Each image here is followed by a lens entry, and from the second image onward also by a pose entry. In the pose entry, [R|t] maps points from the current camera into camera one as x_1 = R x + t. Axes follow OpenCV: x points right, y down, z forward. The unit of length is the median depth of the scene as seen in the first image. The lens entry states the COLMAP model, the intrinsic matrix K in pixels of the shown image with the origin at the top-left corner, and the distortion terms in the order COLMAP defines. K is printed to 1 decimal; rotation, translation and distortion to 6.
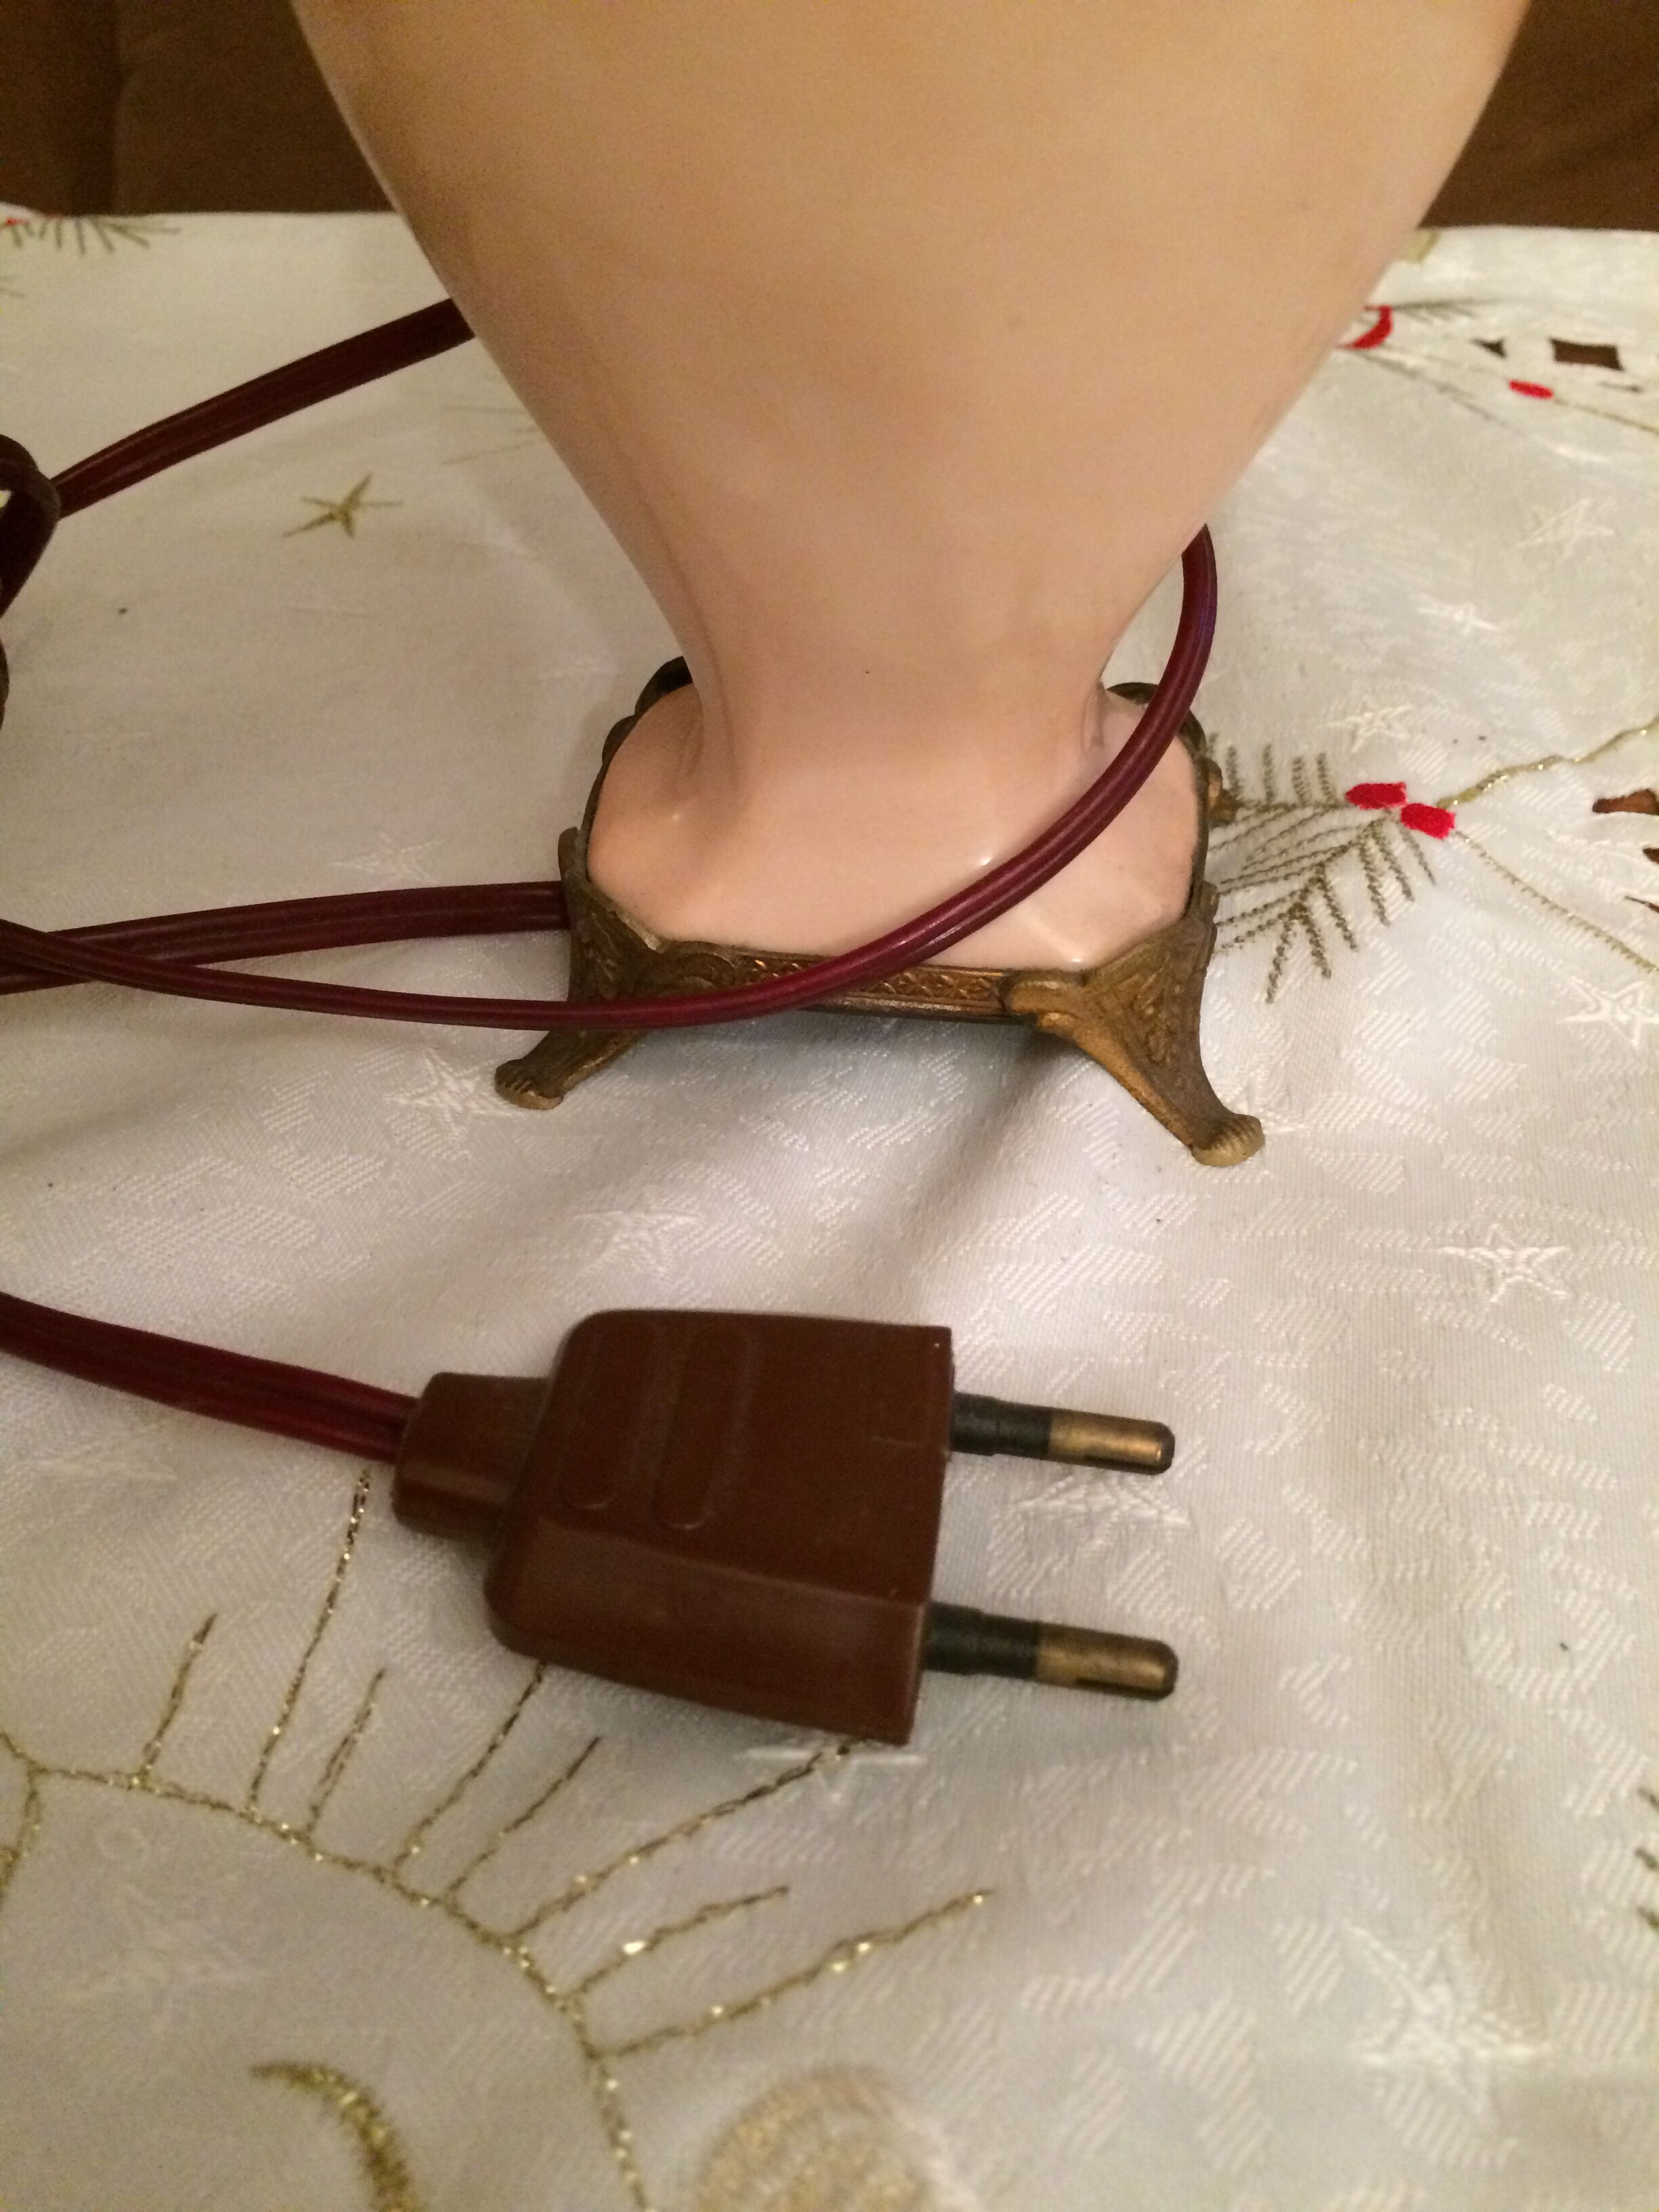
lens RADIAL K [[2071.0, 0, 829.5], [0, 2071.0, 1106.0], [0, 0, 1]] dist [0.110637, -0.209125]
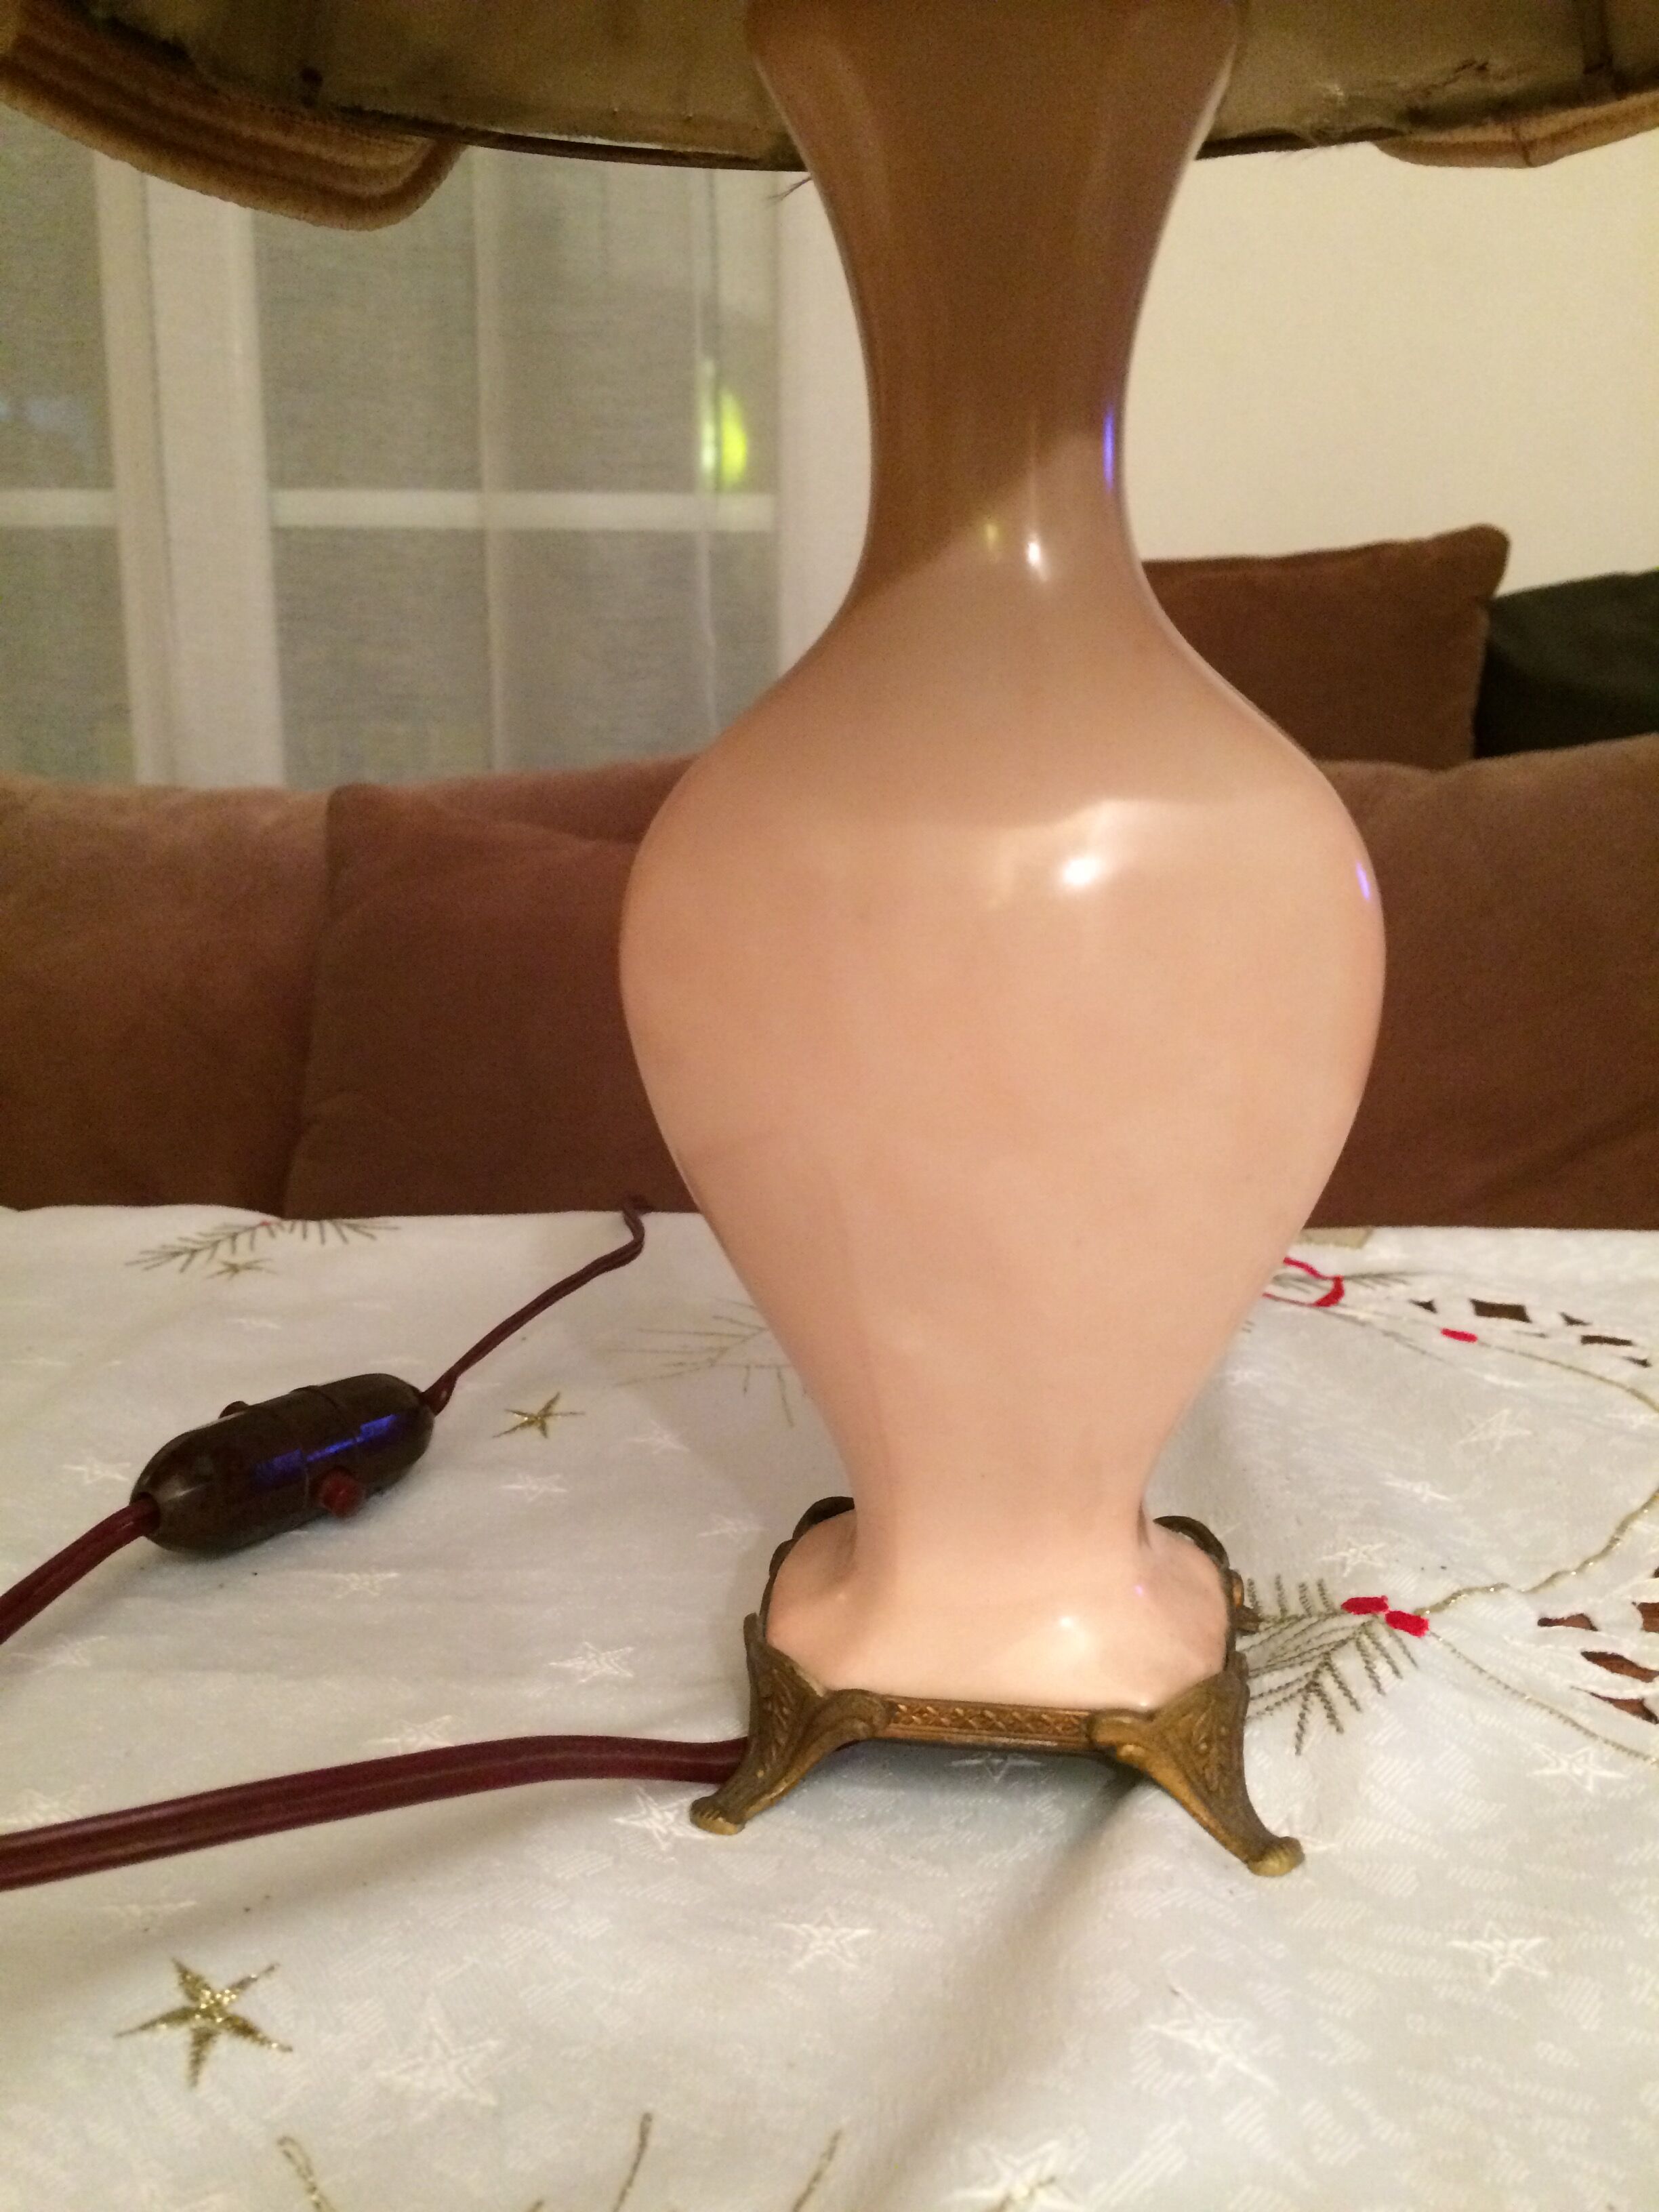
lens RADIAL K [[2071.0, 0, 829.5], [0, 2071.0, 1106.0], [0, 0, 1]] dist [0.110637, -0.209125]
pose [[0.999955, -0.005621, -0.007599, -0.057726], [0.001562, 0.891201, -0.453606, 0.164210], [0.009322, 0.453574, 0.891170, -0.297518]]
